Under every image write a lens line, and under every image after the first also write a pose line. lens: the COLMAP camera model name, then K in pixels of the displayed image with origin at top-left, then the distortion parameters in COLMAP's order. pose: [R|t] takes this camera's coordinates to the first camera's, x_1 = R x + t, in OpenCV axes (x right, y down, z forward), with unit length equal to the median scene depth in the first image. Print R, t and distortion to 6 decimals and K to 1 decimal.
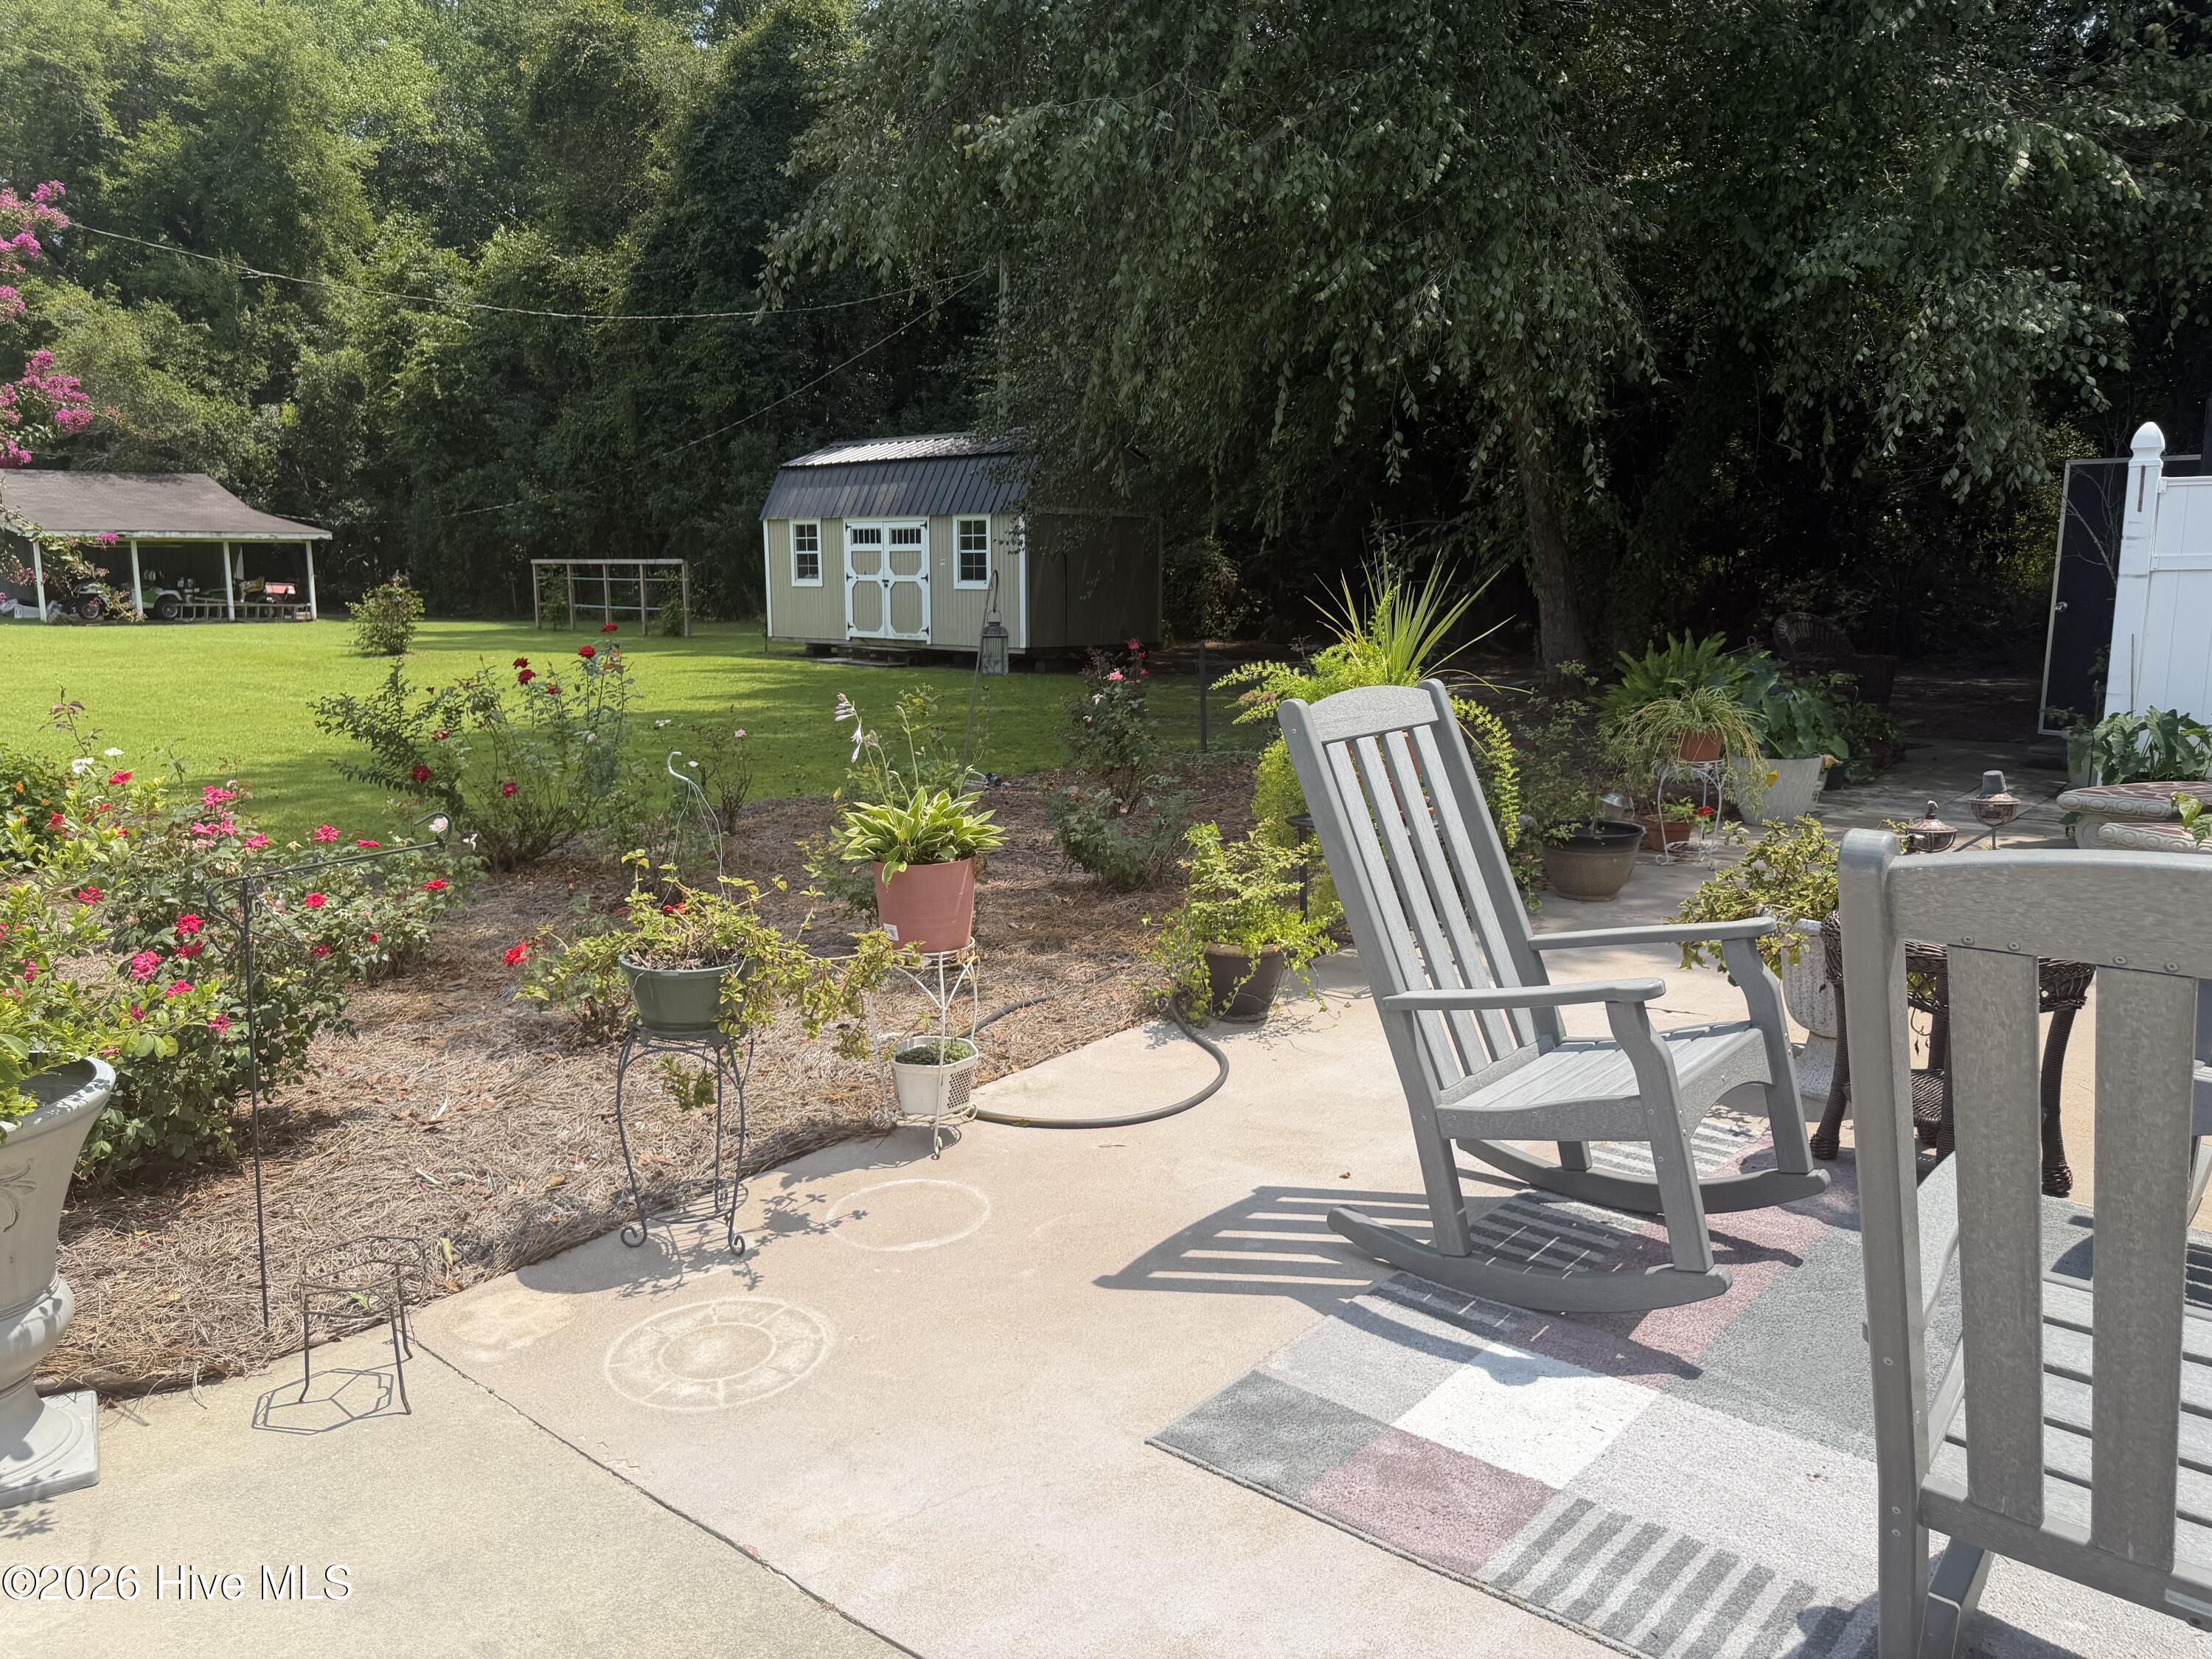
lens RADIAL K [[1656.9, 0, 1106.0], [0, 1656.9, 829.5], [0, 0, 1]] dist [0.006949, 0.004650]
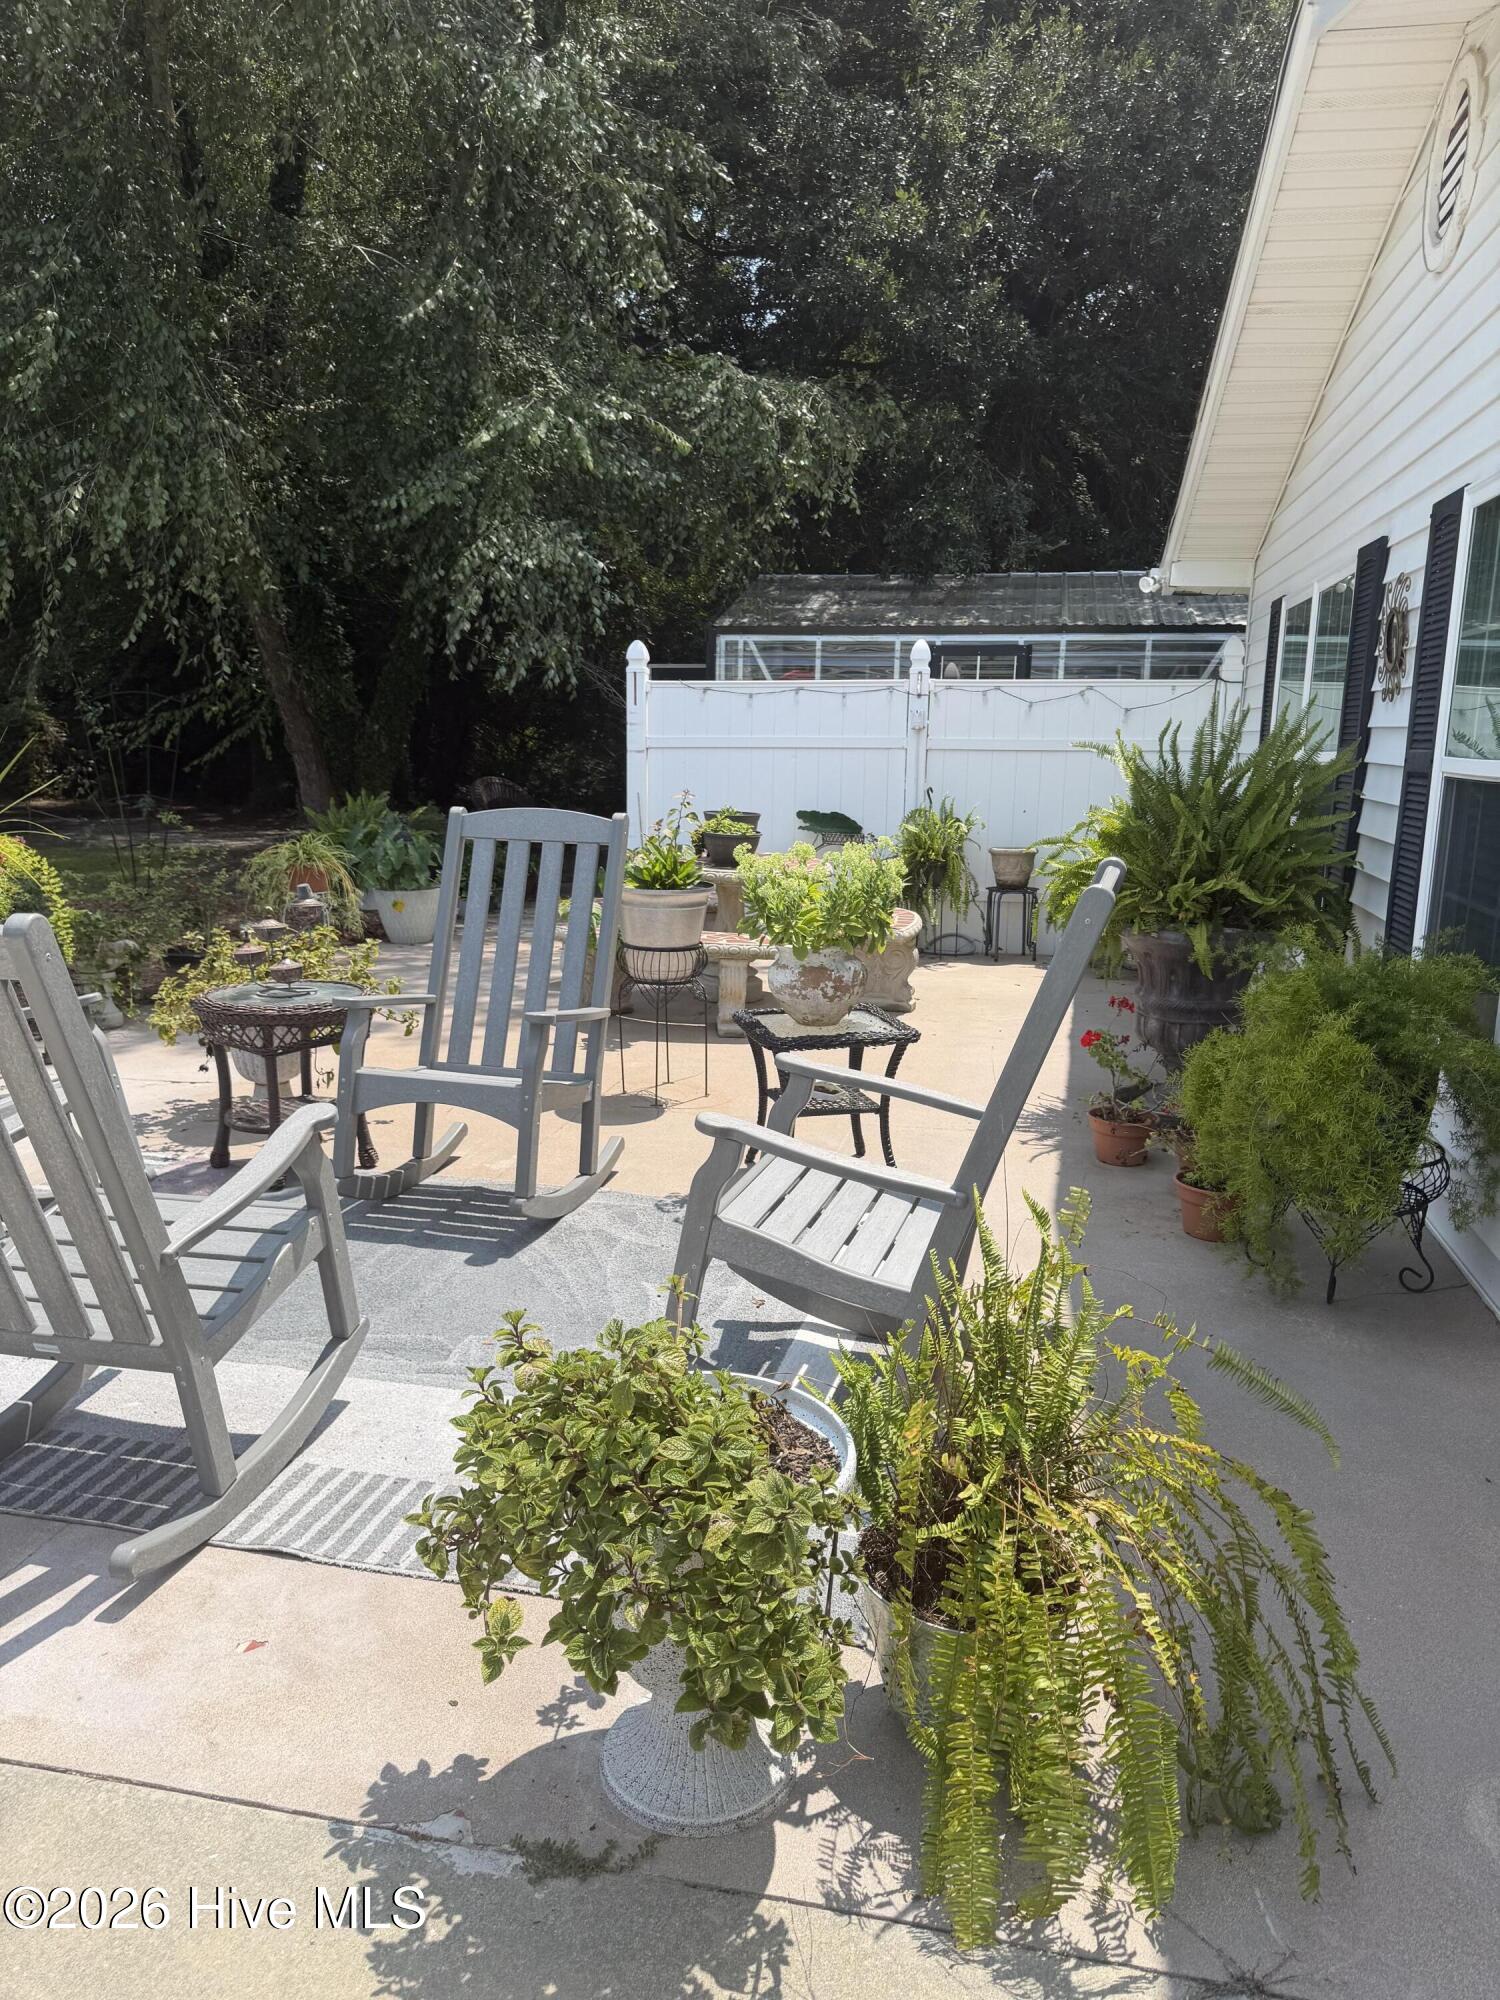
lens RADIAL K [[1498.1, 0, 750.0], [0, 1498.1, 1000.0], [0, 0, 1]] dist [0.006949, 0.004650]
pose [[0.885408, -0.060078, 0.460915, 0.173648], [0.051318, 0.998185, 0.031527, 0.027851], [-0.461973, -0.004261, 0.886884, -0.215777]]
